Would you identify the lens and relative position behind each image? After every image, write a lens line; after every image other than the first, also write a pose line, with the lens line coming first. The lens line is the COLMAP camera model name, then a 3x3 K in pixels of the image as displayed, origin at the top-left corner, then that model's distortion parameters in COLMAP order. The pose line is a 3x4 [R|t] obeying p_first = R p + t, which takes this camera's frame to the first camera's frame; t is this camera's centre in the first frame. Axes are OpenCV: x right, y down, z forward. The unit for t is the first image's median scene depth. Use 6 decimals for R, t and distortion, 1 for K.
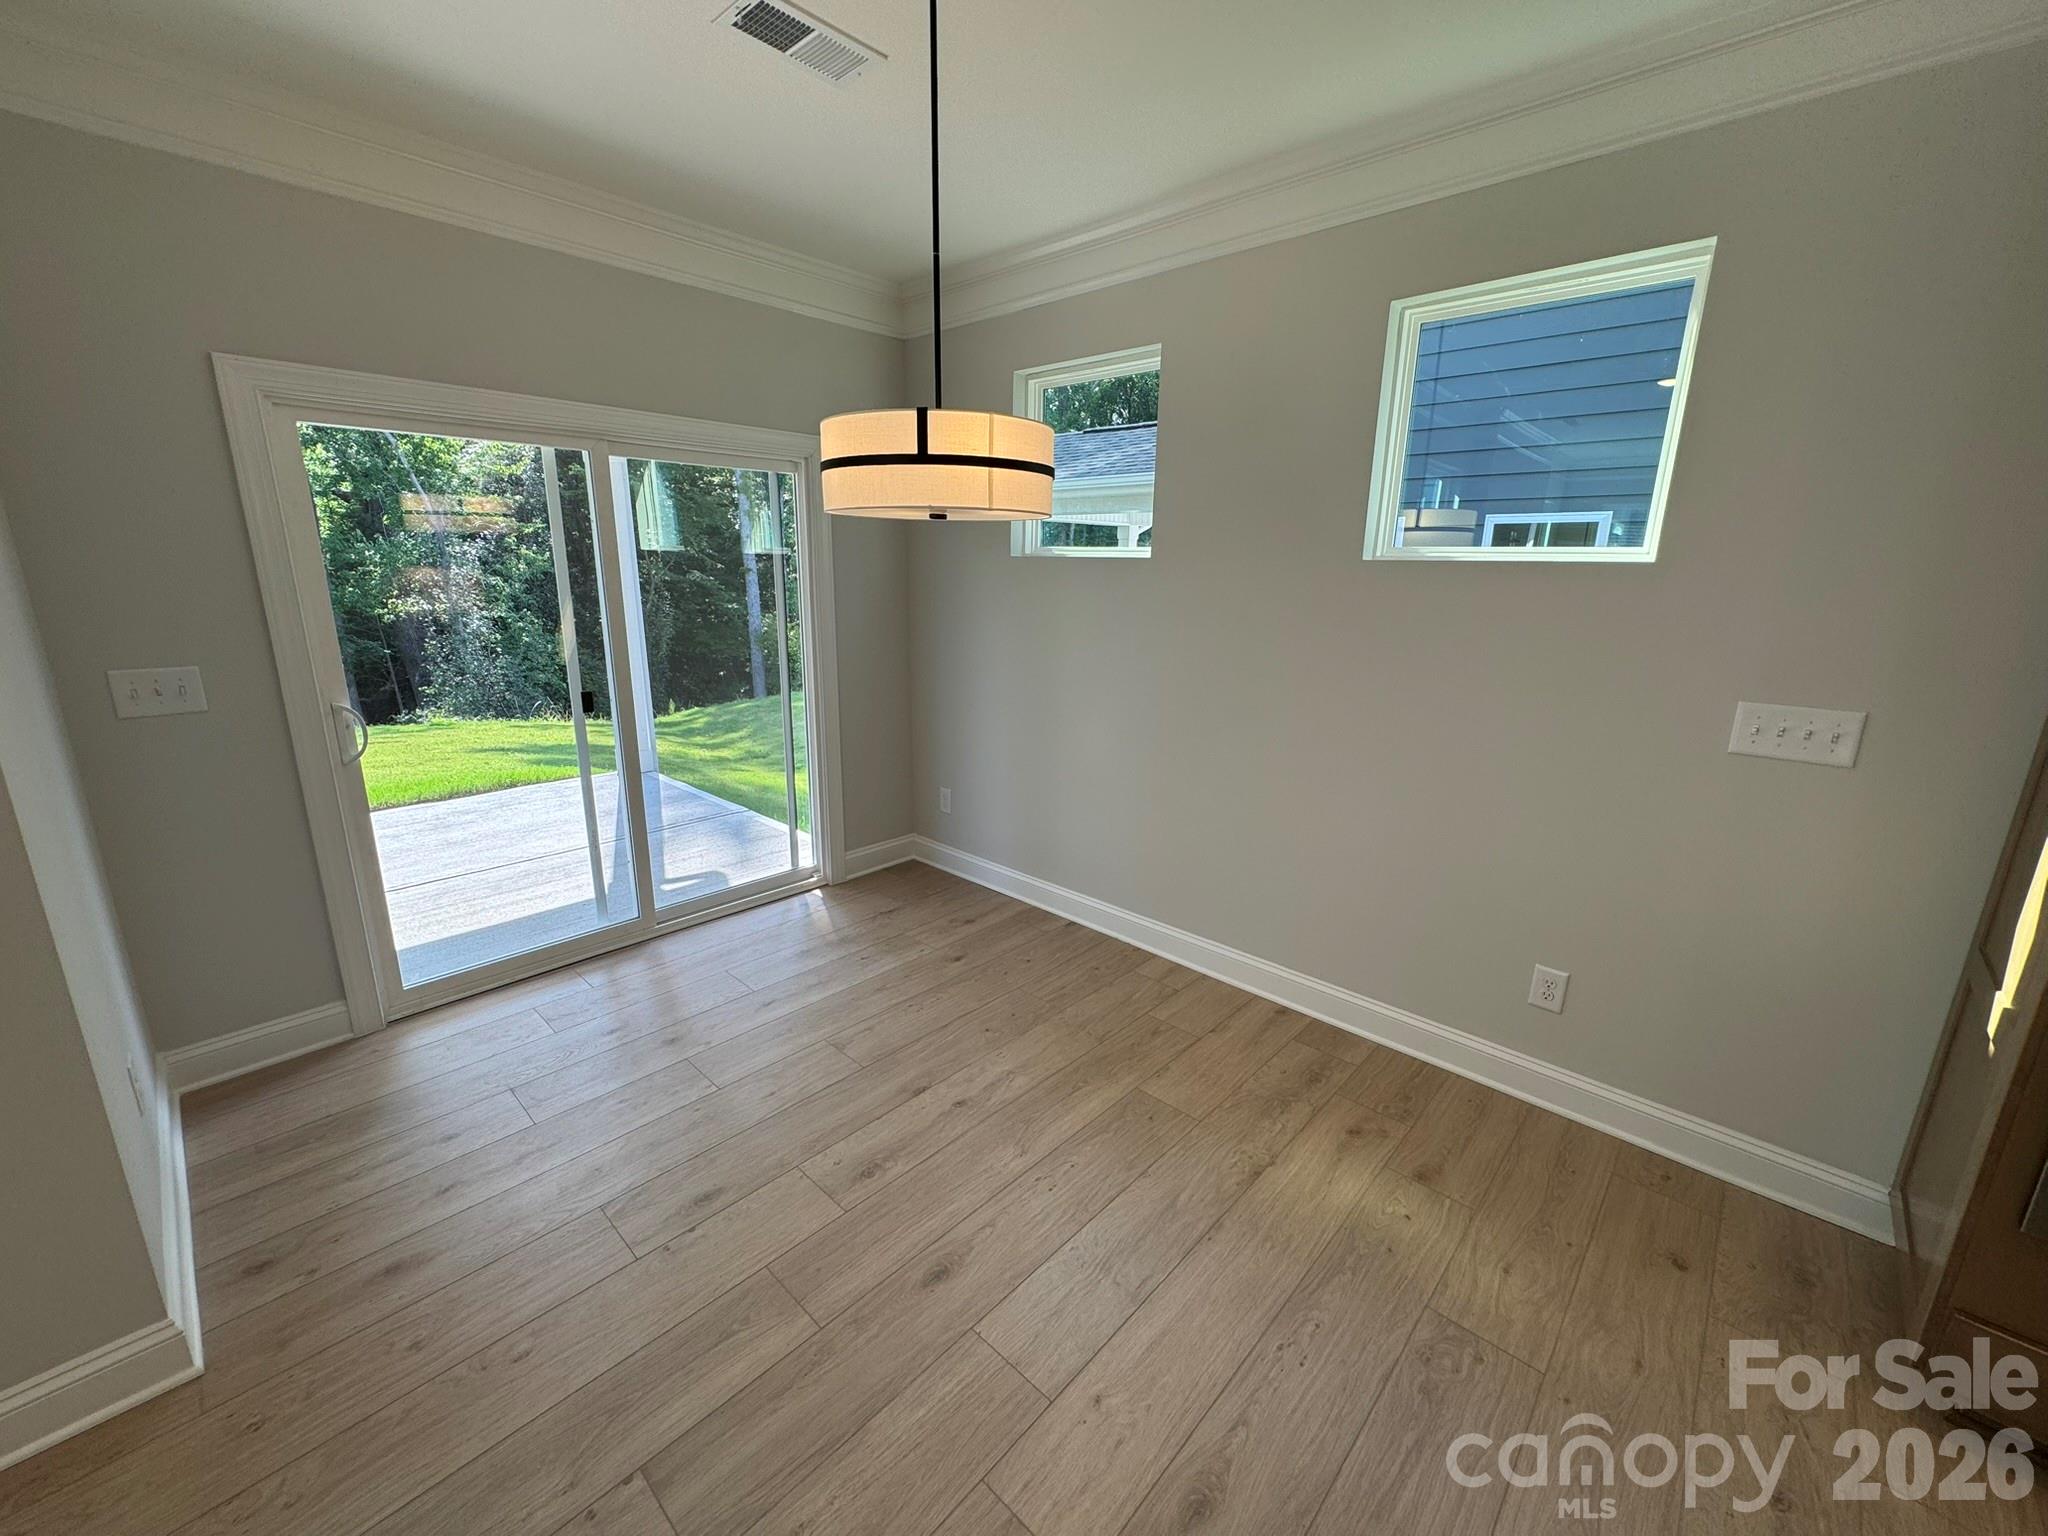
lens RADIAL K [[815.0, 0, 1025.3], [0, 815.0, 764.9], [0, 0, 1]] dist [-0.003565, -0.000072]
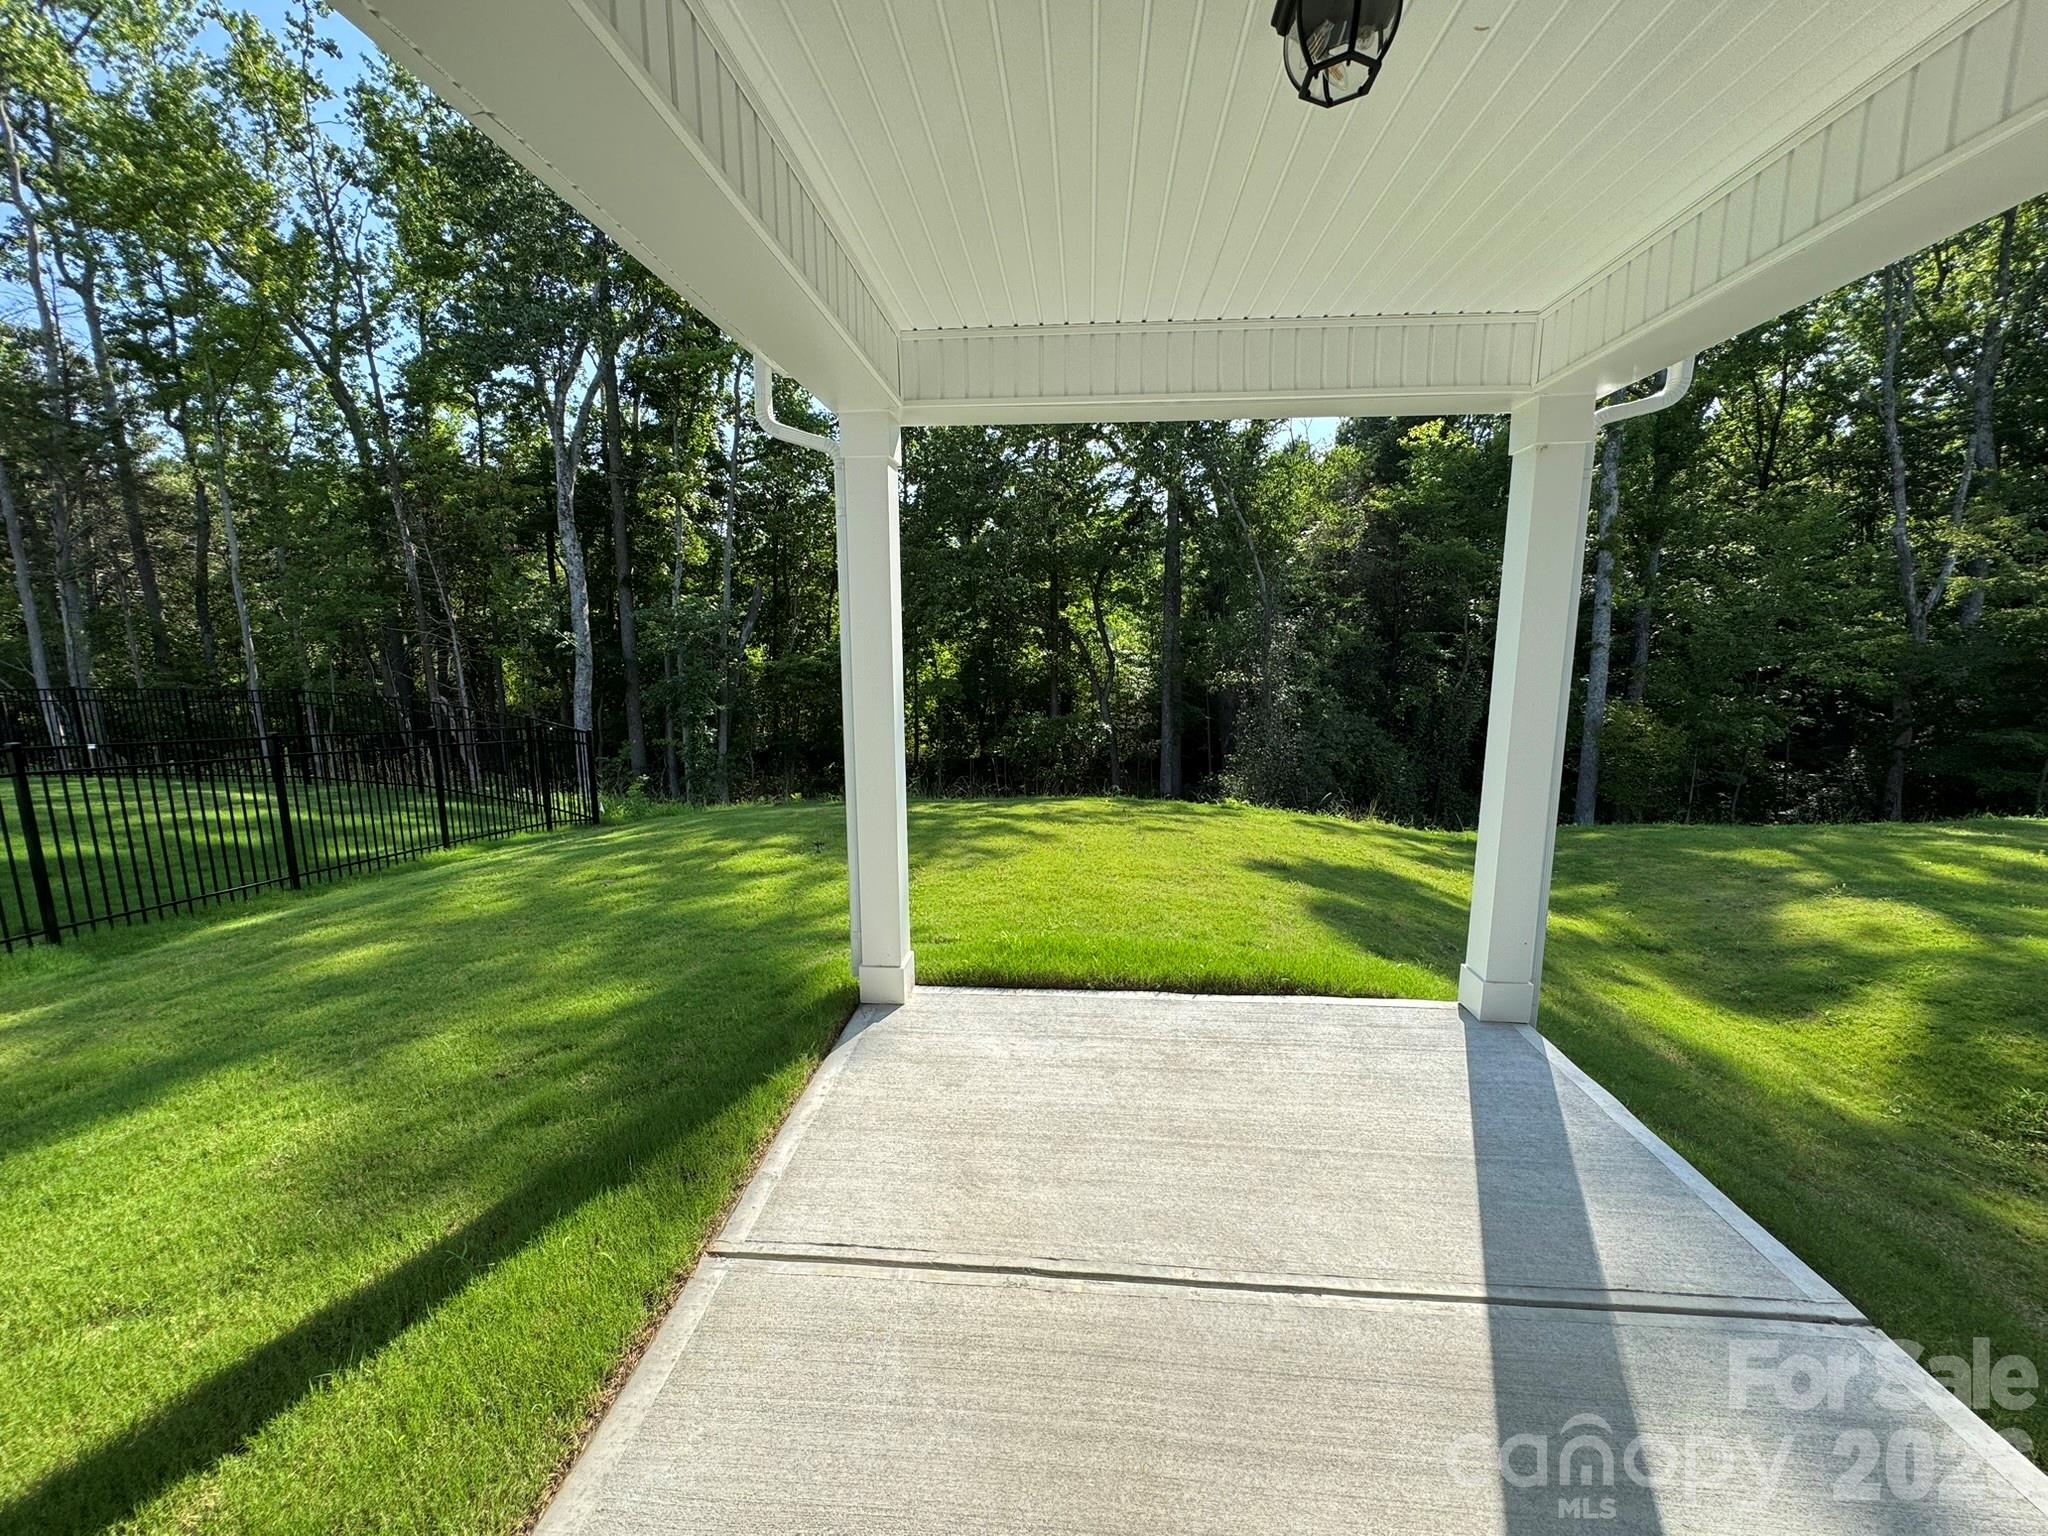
lens RADIAL K [[815.0, 0, 1025.3], [0, 815.0, 764.9], [0, 0, 1]] dist [-0.003565, -0.000072]
pose [[0.627319, 0.112953, -0.770527, -0.091182], [-0.179891, 0.983684, -0.002257, -0.032945], [0.757700, 0.140026, 0.637403, 0.131132]]
